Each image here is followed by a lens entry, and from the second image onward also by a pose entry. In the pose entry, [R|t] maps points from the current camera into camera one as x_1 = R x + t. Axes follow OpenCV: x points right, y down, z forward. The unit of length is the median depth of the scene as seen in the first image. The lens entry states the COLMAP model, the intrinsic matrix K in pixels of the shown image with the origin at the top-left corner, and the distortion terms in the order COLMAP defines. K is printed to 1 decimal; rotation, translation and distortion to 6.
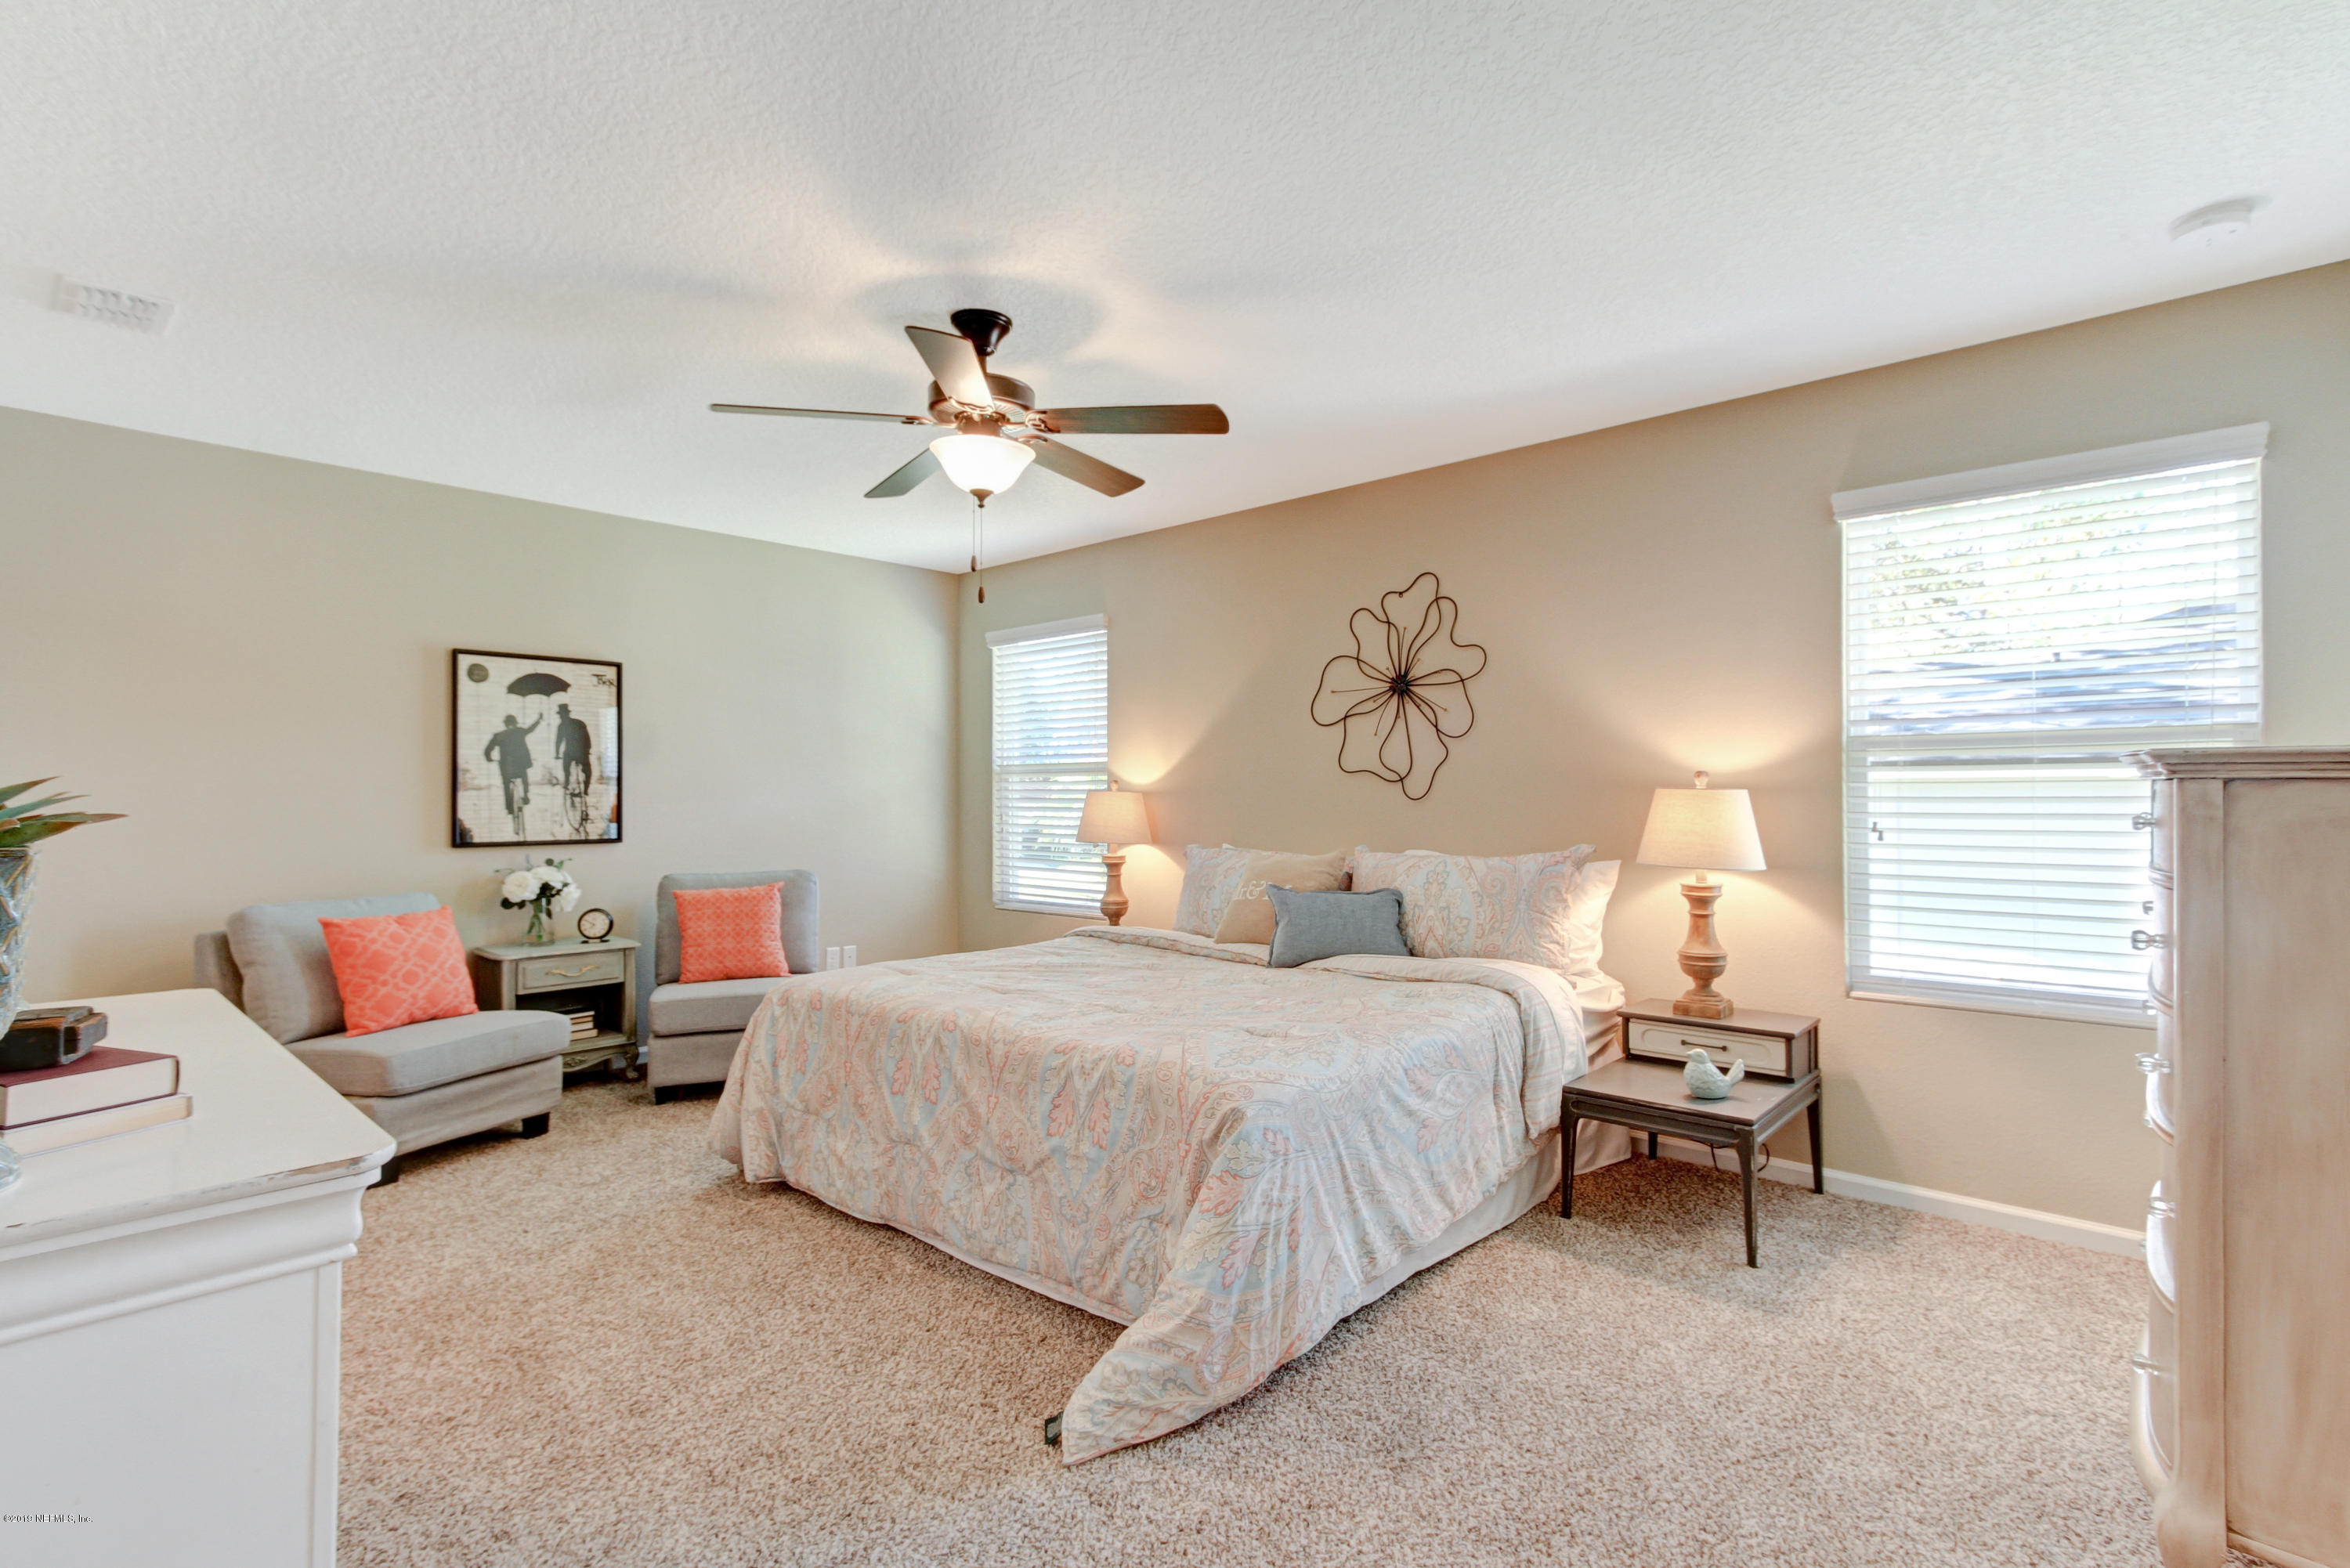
lens RADIAL K [[1073.3, 0, 1205.7], [0, 1073.3, 787.6], [0, 0, 1]] dist [-0.002136, -0.000148]
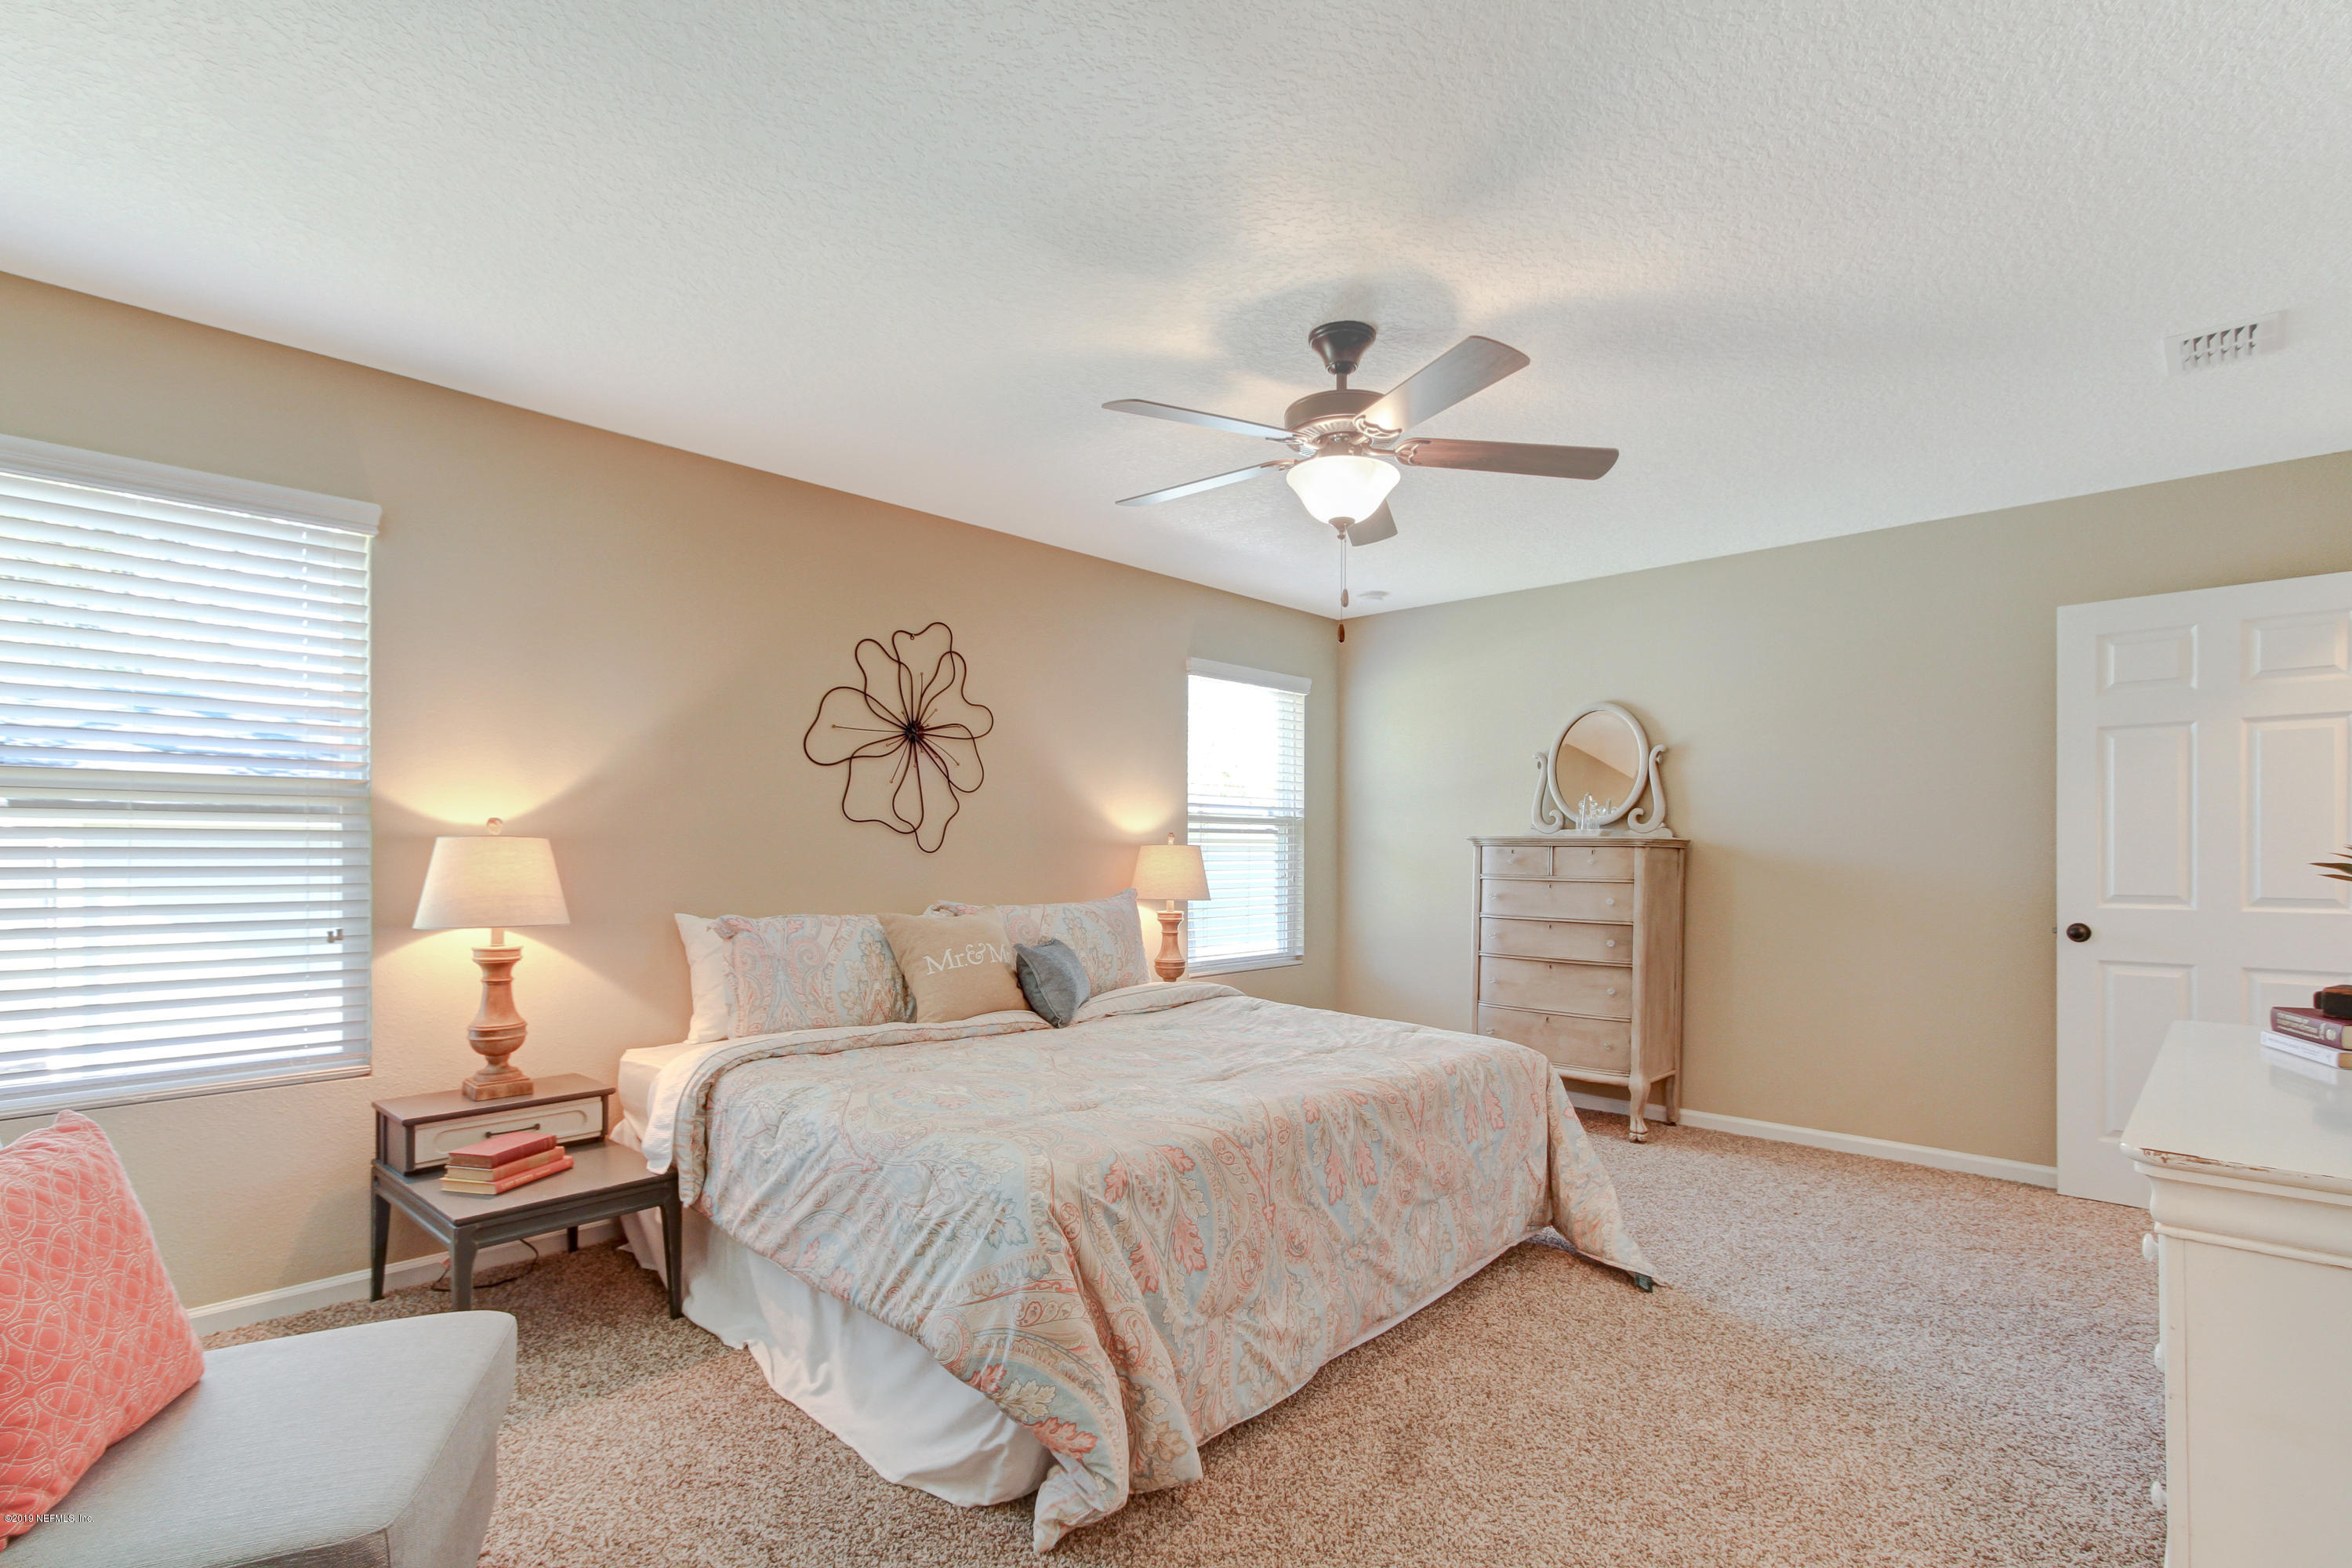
lens RADIAL K [[1137.1, 0, 1171.8], [0, 1137.1, 842.1], [0, 0, 1]] dist [0.013927, 0.000064]
pose [[0.023100, 0.007500, 0.999705, -0.811727], [-0.013669, 0.999881, -0.007186, 0.004773], [-0.999640, -0.013499, 0.023200, 0.751781]]
